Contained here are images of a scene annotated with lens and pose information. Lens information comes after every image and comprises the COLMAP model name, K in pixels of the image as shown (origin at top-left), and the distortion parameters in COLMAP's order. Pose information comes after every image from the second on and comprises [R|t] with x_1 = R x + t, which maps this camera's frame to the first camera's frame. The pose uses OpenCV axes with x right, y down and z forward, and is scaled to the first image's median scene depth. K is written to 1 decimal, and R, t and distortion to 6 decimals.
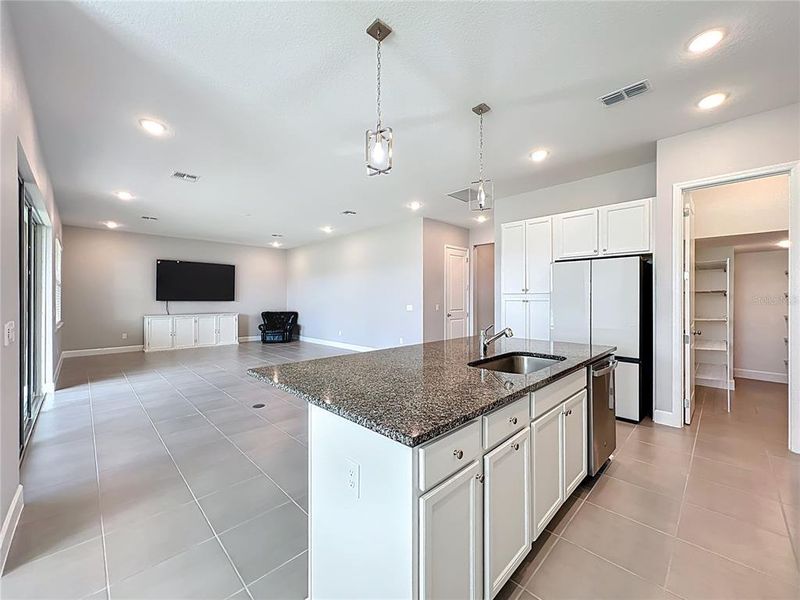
lens RADIAL K [[324.8, 0, 399.2], [0, 324.8, 297.0], [0, 0, 1]] dist [-0.001494, 0.000425]
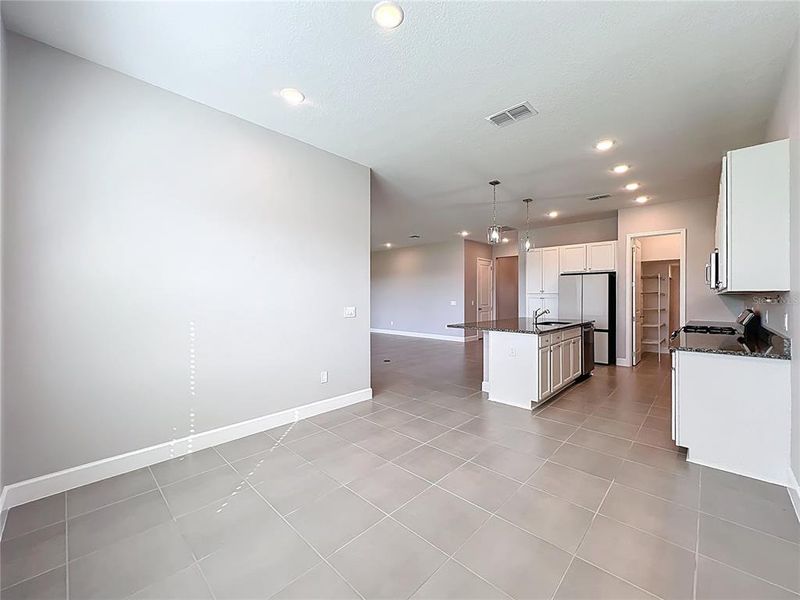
lens RADIAL K [[324.8, 0, 401.5], [0, 324.8, 297.2], [0, 0, 1]] dist [-0.001494, 0.000425]
pose [[0.999395, 0.000718, 0.034763, -0.437715], [-0.000895, 0.999987, 0.005077, 0.000925], [-0.034759, -0.005105, 0.999383, -0.705459]]
